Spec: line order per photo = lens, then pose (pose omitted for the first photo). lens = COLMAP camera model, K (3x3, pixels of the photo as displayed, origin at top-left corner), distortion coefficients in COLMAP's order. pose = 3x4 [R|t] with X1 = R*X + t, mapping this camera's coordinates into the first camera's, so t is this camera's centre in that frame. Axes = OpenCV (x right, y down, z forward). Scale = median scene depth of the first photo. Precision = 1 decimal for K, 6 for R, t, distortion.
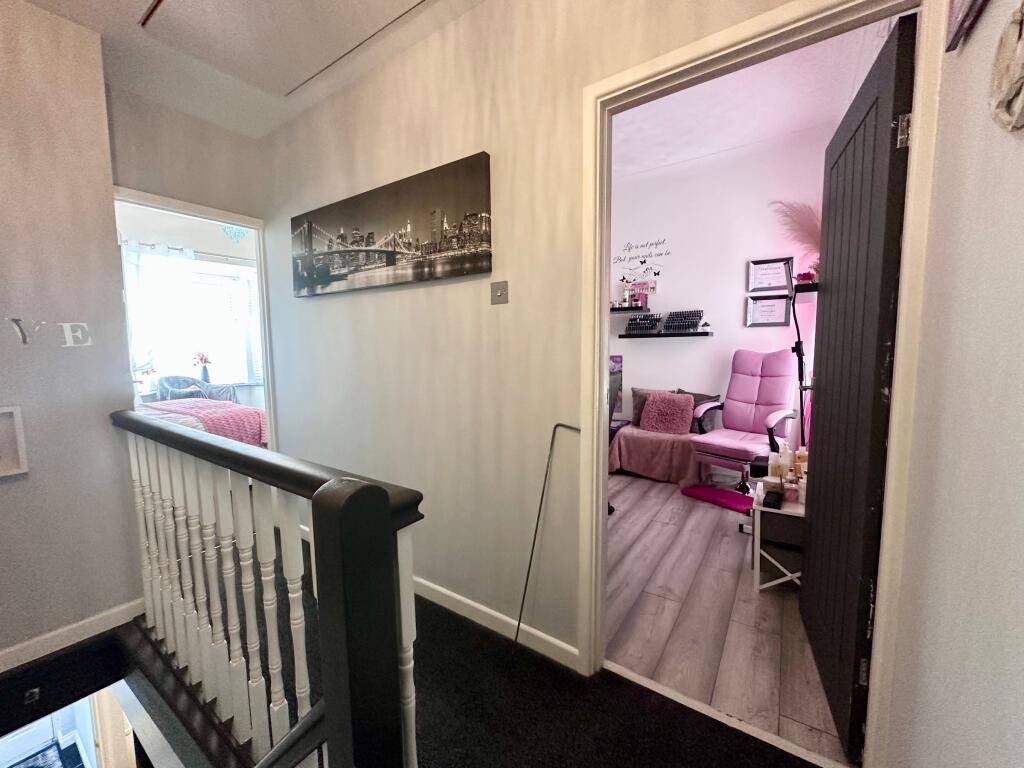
lens RADIAL K [[408.3, 0, 512.0], [0, 408.3, 384.0], [0, 0, 1]] dist [-0.007455, 0.002221]
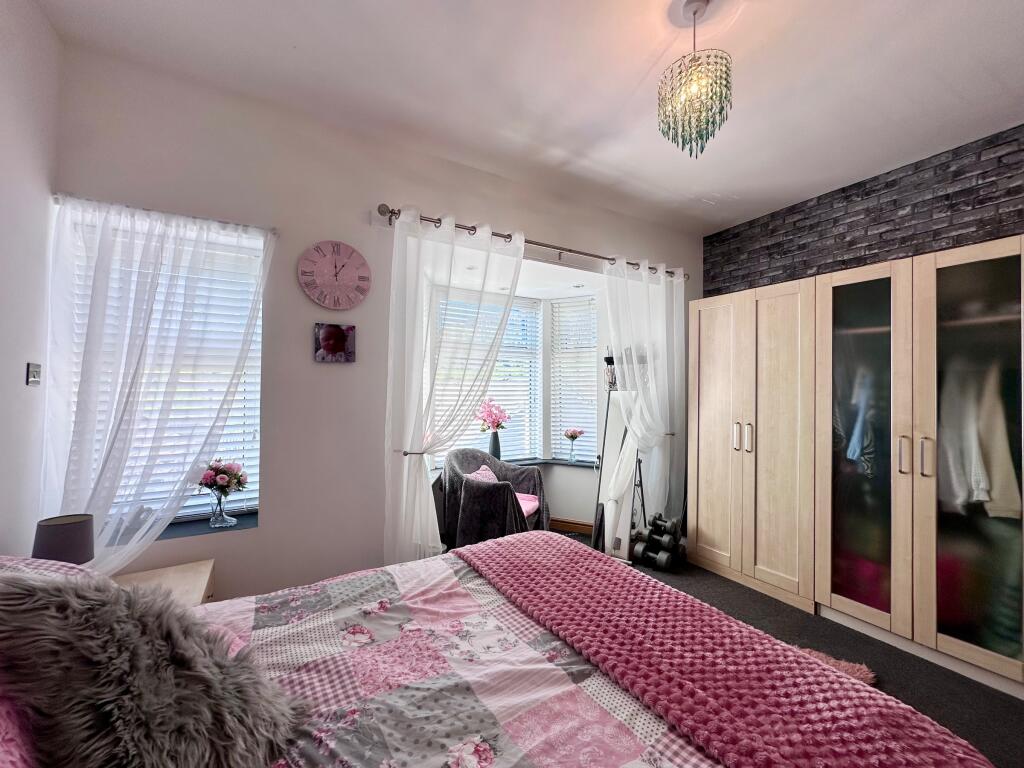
lens RADIAL K [[408.3, 0, 512.0], [0, 408.3, 384.0], [0, 0, 1]] dist [-0.007455, 0.002221]
pose [[0.905964, 0.015089, -0.423086, -0.459872], [-0.060103, 0.993826, -0.093257, -0.061474], [0.419067, 0.109917, 0.901277, 0.417740]]
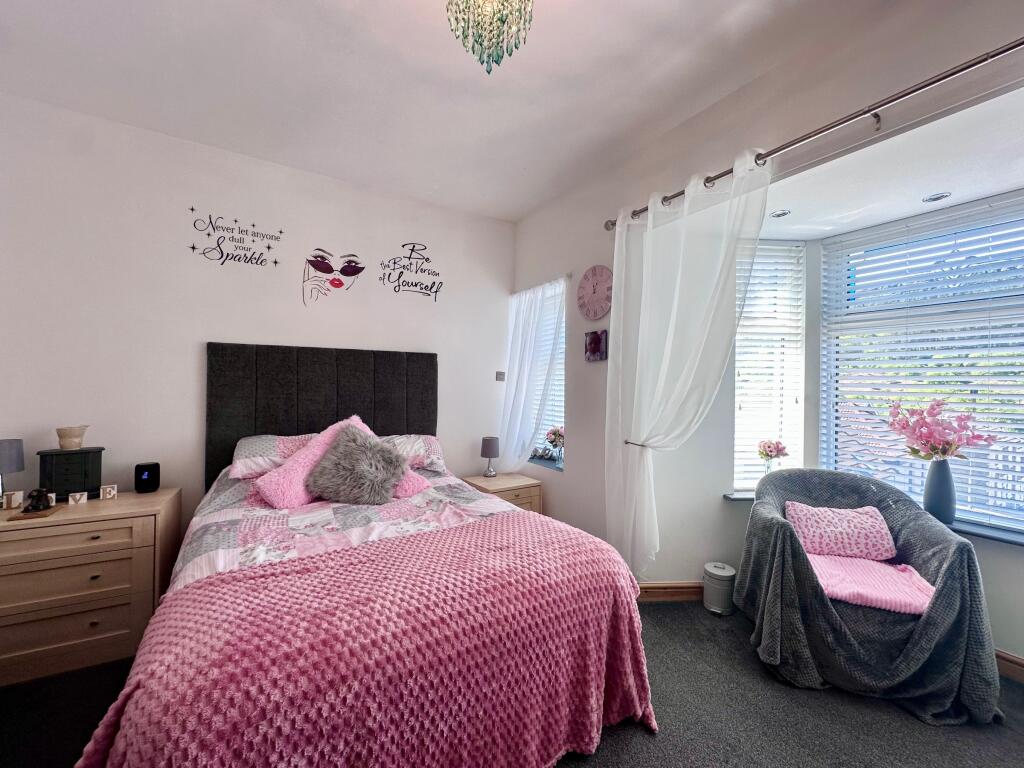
lens RADIAL K [[408.0, 0, 510.0], [0, 408.0, 384.0], [0, 0, 1]] dist [-0.004641, -0.000111]
pose [[-0.391438, 0.010237, -0.920147, -0.283332], [-0.093360, 0.994337, 0.050779, -0.095595], [0.915456, 0.105782, -0.388266, 0.791324]]
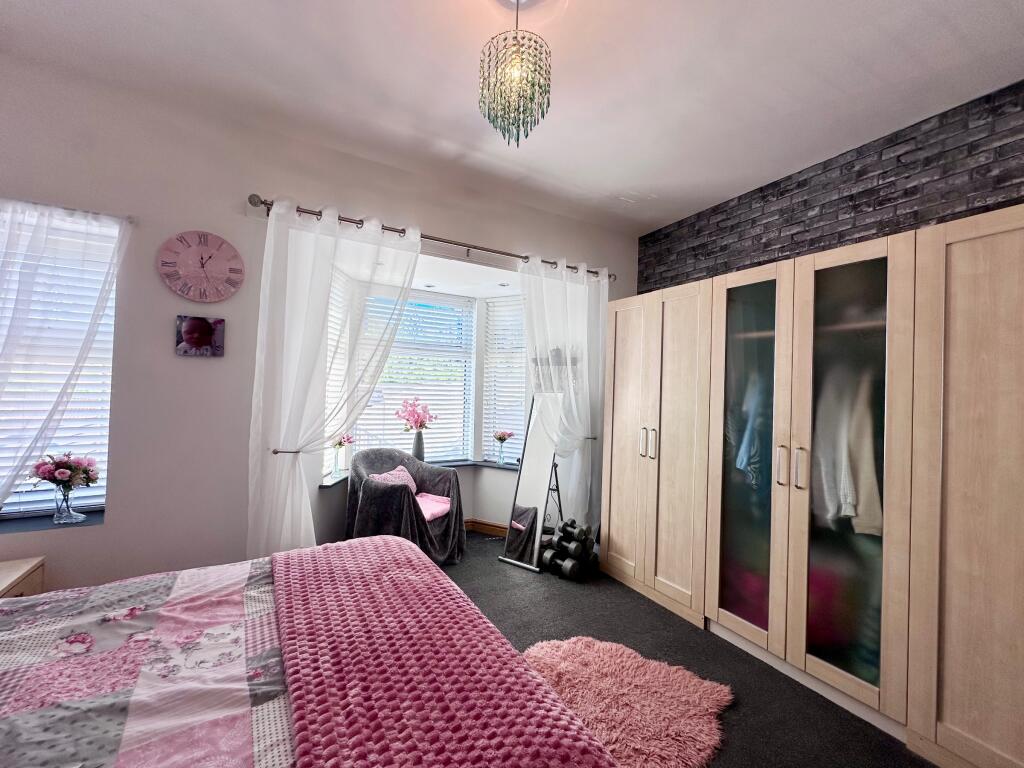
lens RADIAL K [[408.3, 0, 512.0], [0, 408.3, 384.0], [0, 0, 1]] dist [-0.007455, 0.002221]
pose [[0.901839, 0.033827, -0.430747, -0.354640], [-0.082250, 0.992141, -0.094290, -0.070810], [0.424172, 0.120463, 0.897534, 0.482121]]
